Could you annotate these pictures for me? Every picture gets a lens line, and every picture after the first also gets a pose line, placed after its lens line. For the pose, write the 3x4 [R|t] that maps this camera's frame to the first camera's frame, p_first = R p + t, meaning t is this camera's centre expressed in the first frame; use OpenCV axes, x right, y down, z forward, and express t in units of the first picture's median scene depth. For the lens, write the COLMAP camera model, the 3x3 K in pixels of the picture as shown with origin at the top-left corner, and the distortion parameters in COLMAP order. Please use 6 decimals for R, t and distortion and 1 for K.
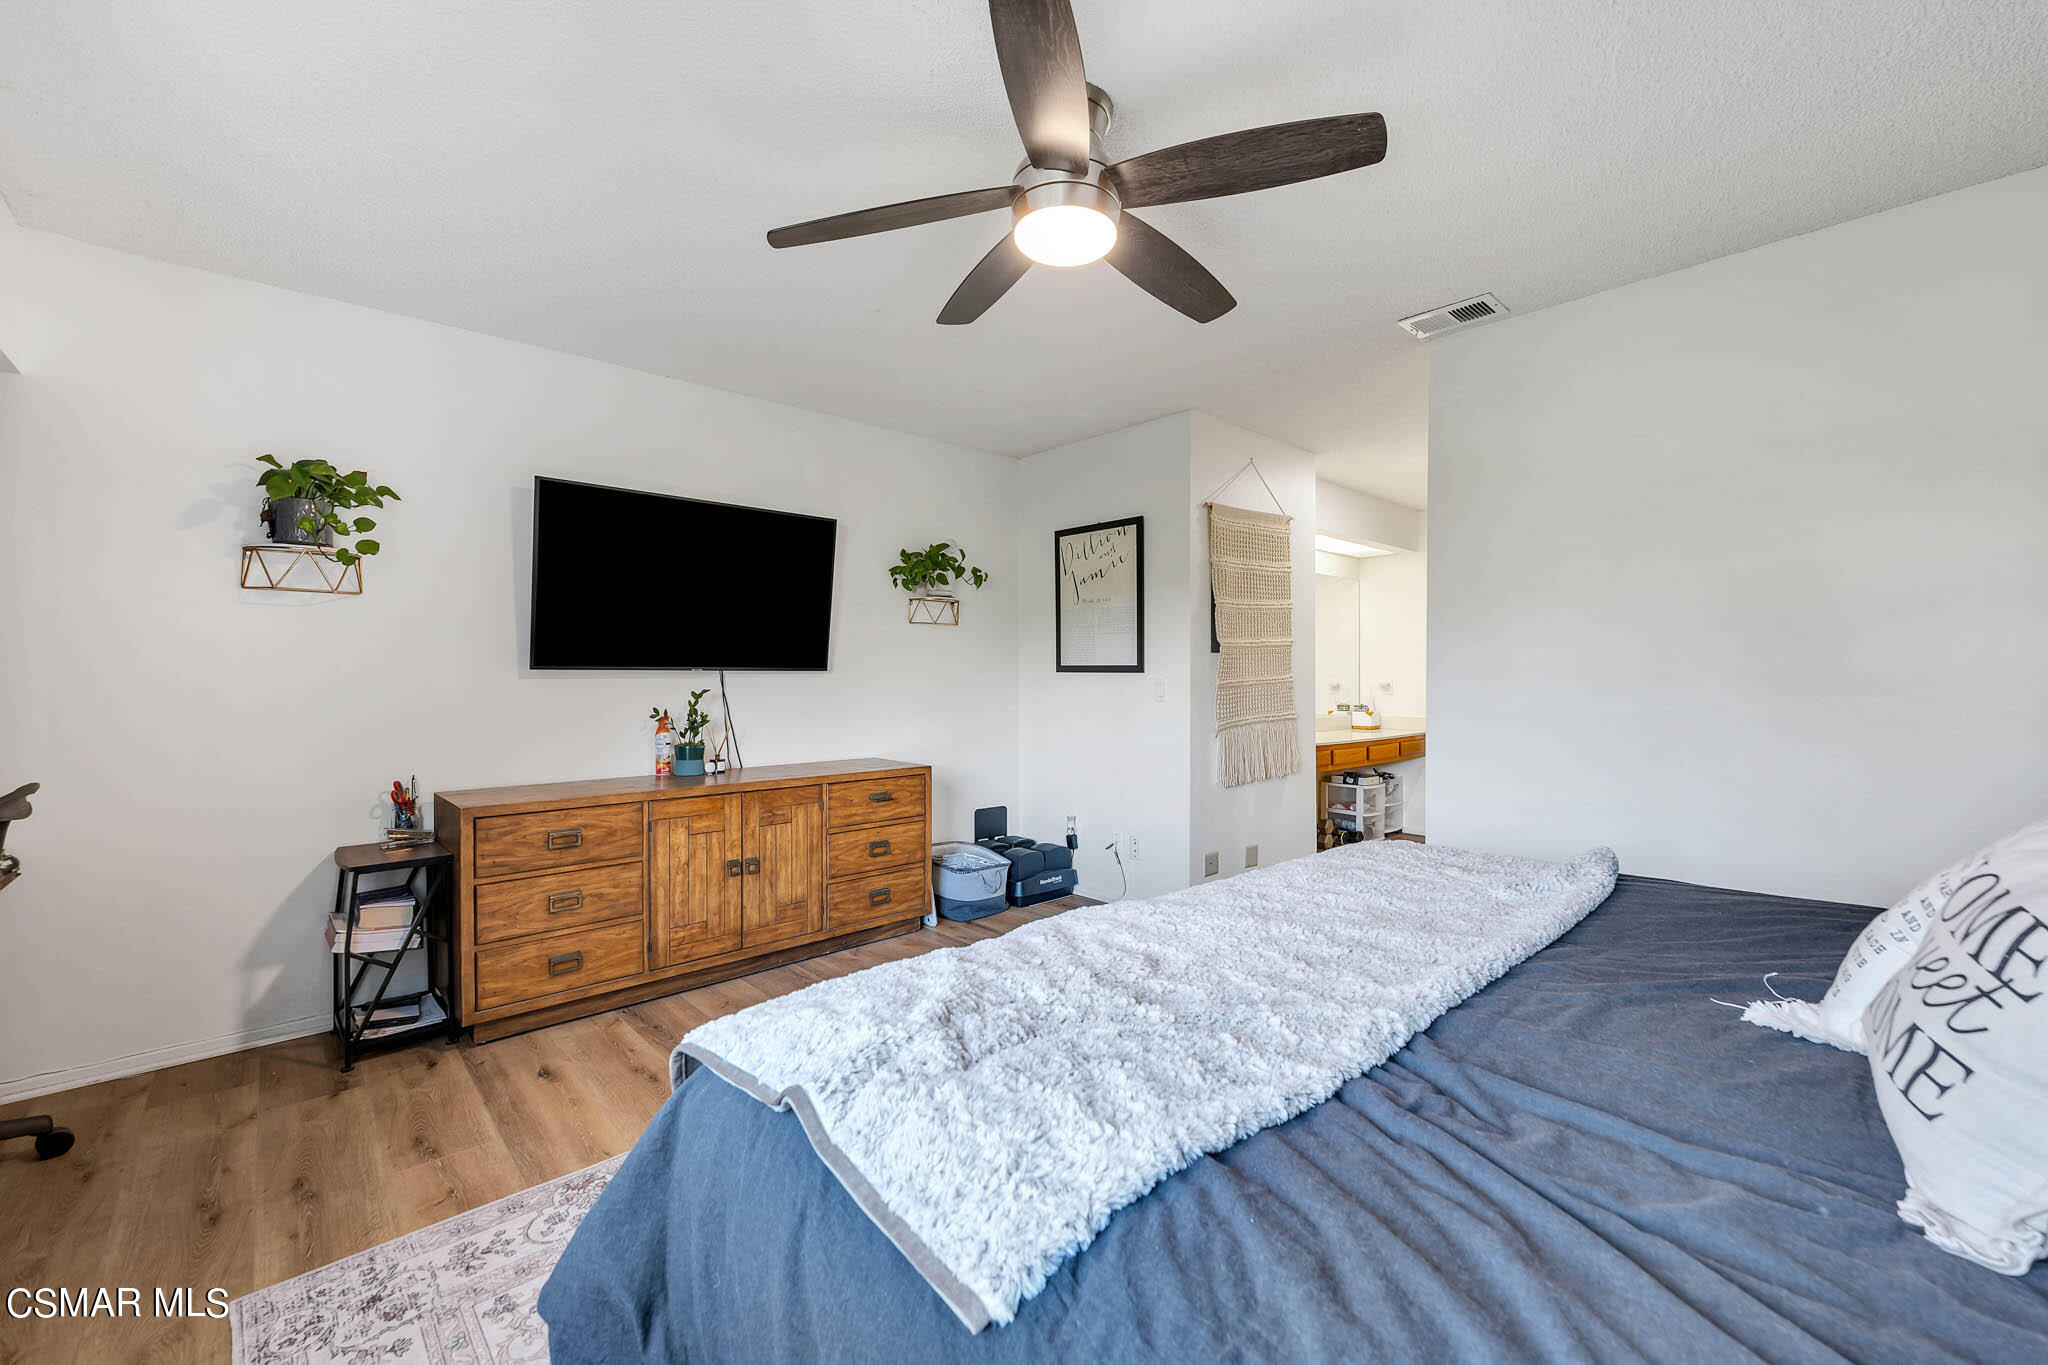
lens RADIAL K [[834.1, 0, 1021.3], [0, 834.1, 687.9], [0, 0, 1]] dist [0.001317, -0.000308]
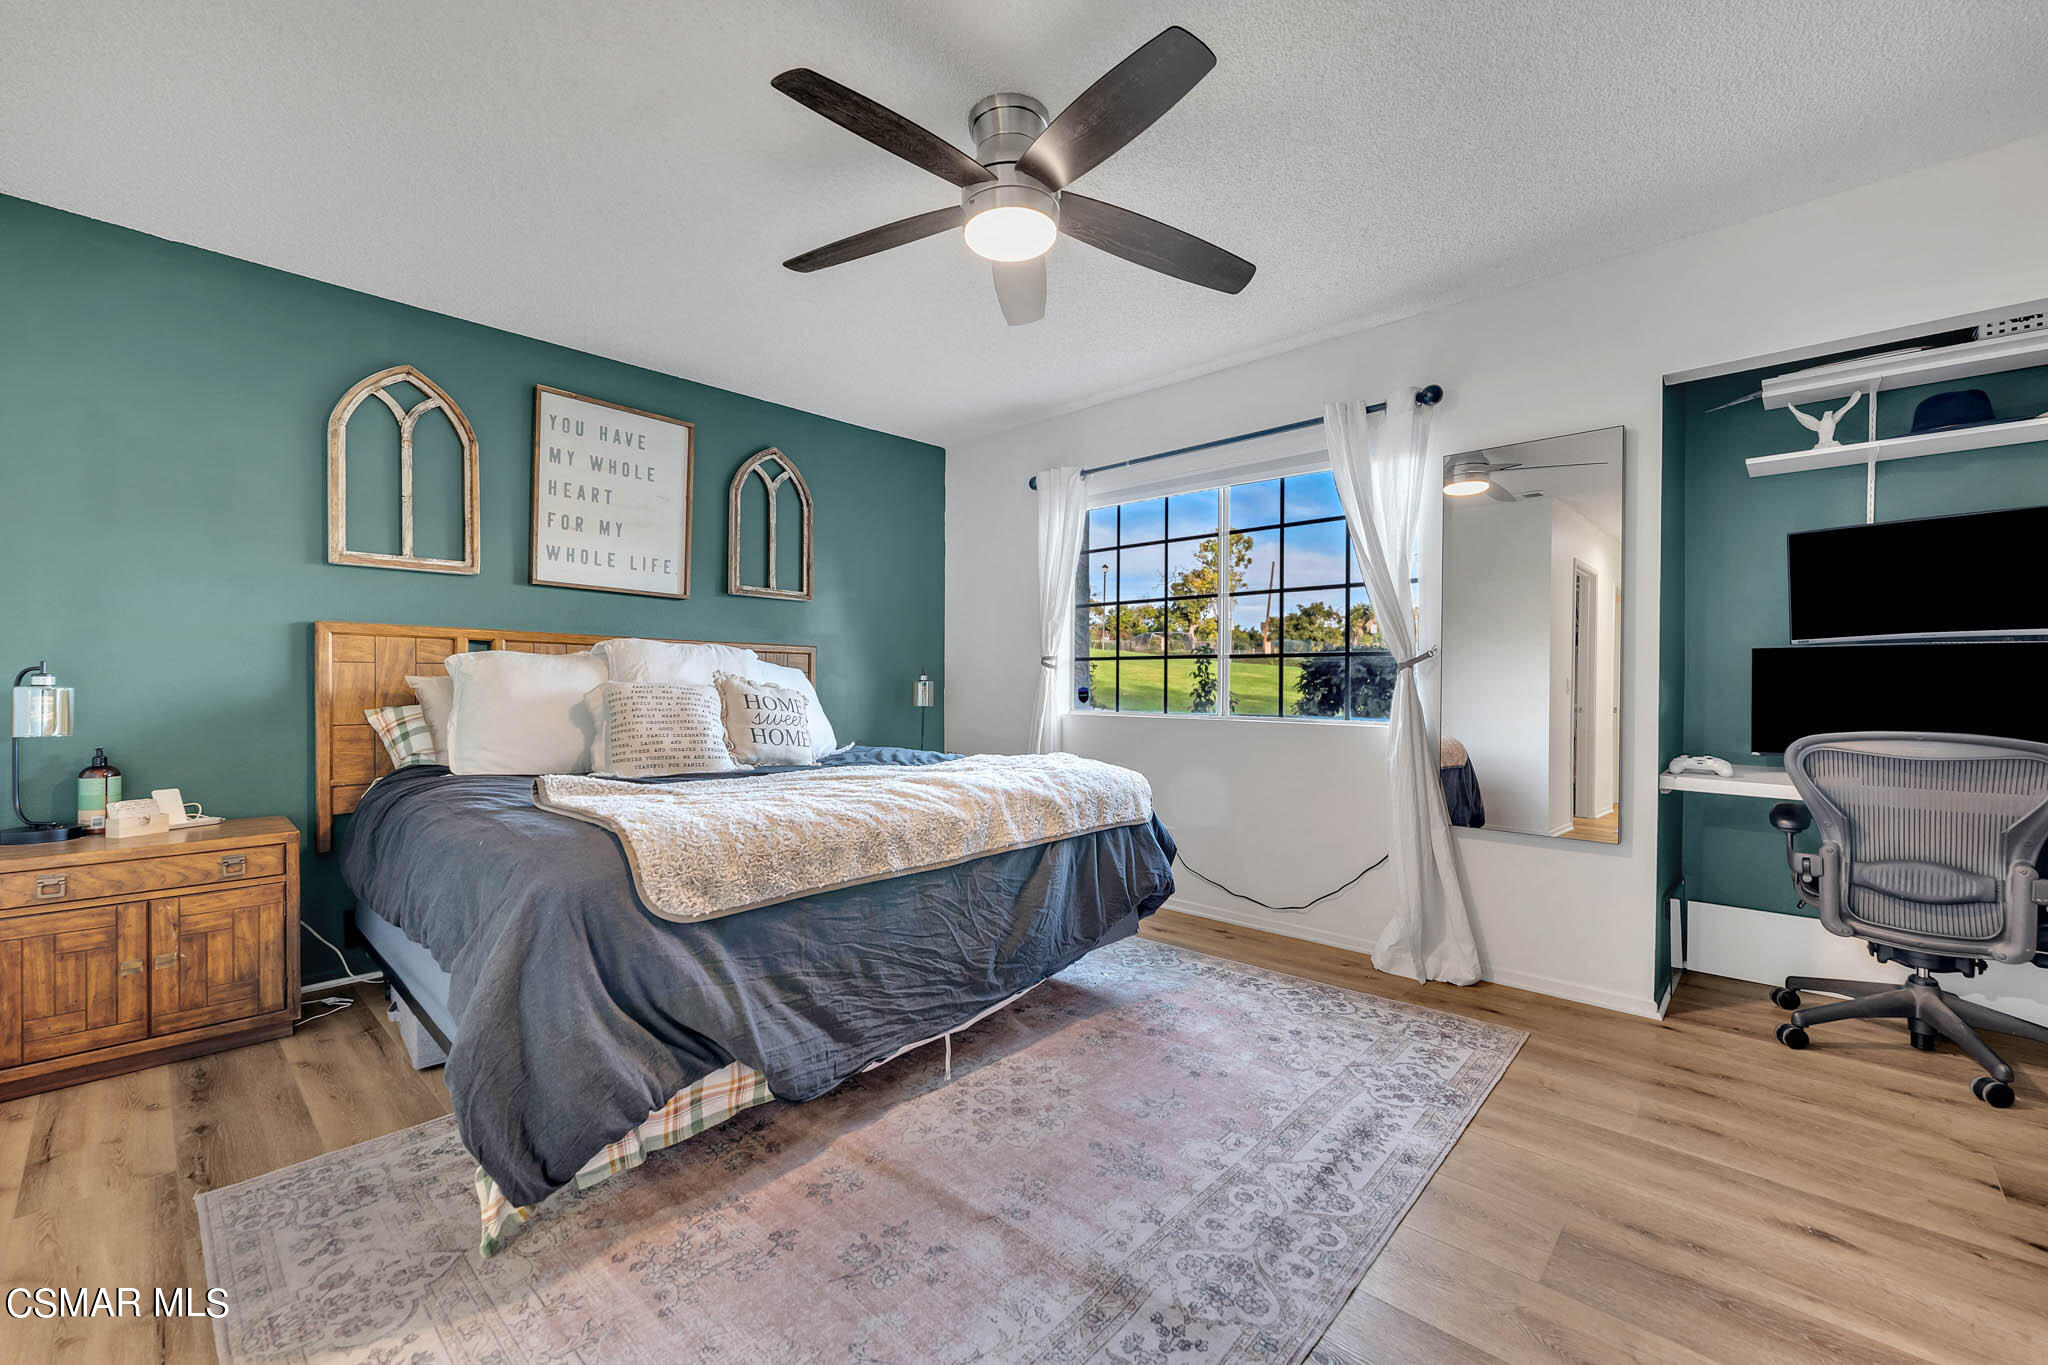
lens RADIAL K [[834.1, 0, 1021.3], [0, 834.1, 687.9], [0, 0, 1]] dist [0.001317, -0.000308]
pose [[-0.996918, 0.001161, -0.078436, 0.053359], [-0.000889, 0.999659, 0.026098, 0.015801], [0.078440, 0.026088, -0.996577, 0.934460]]
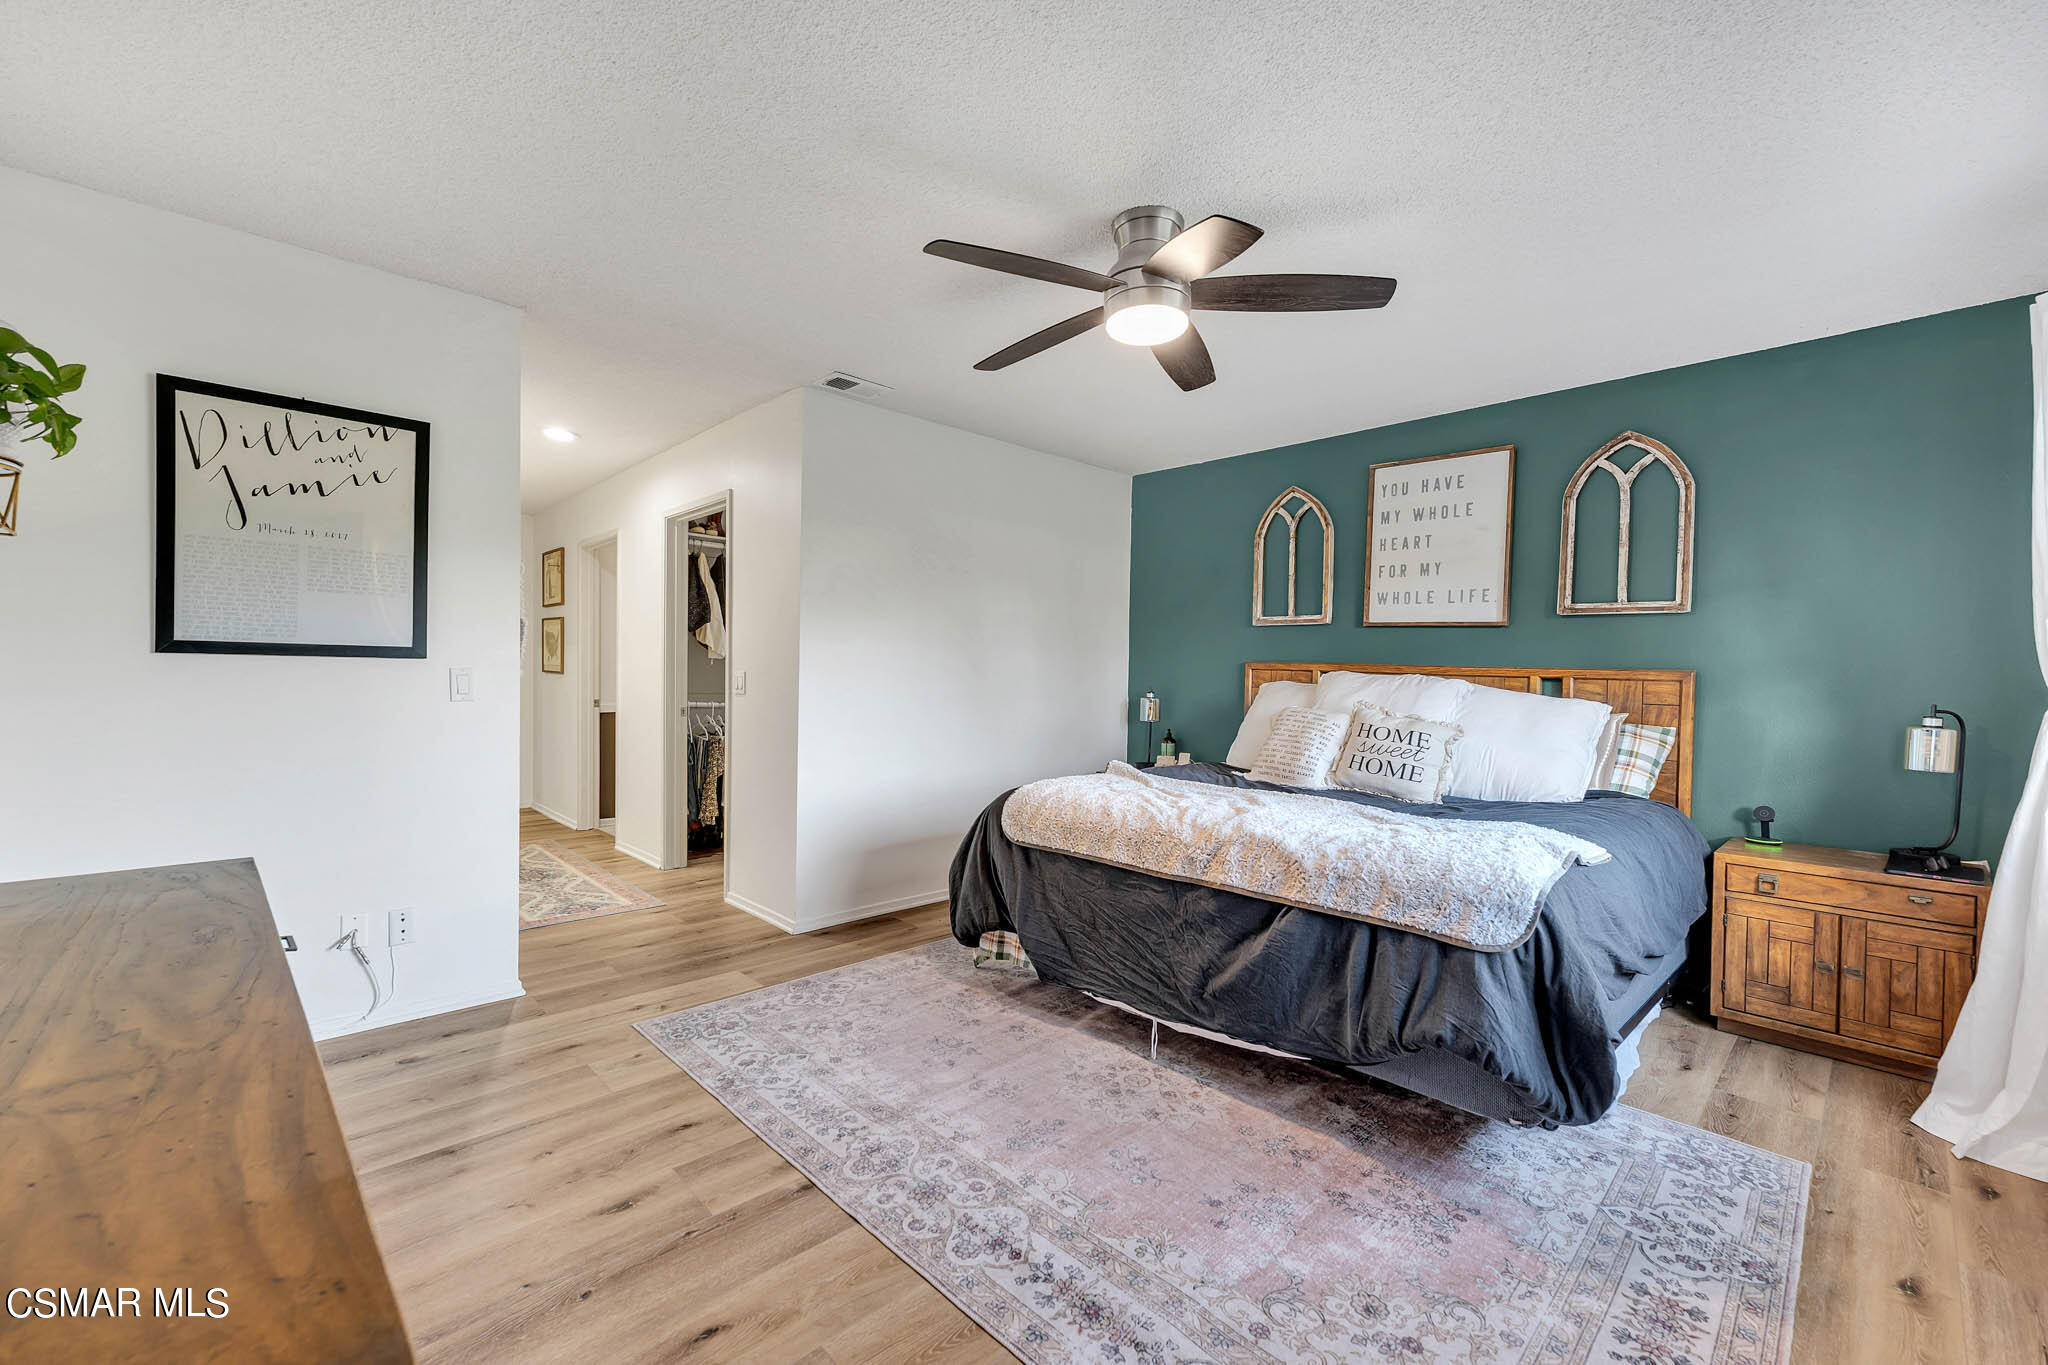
lens RADIAL K [[834.1, 0, 1021.3], [0, 834.1, 687.9], [0, 0, 1]] dist [0.001317, -0.000308]
pose [[-0.021800, -0.017544, 0.999608, -0.530204], [0.000469, 0.999846, 0.017558, -0.006136], [-0.999762, 0.000852, -0.021788, 0.535498]]
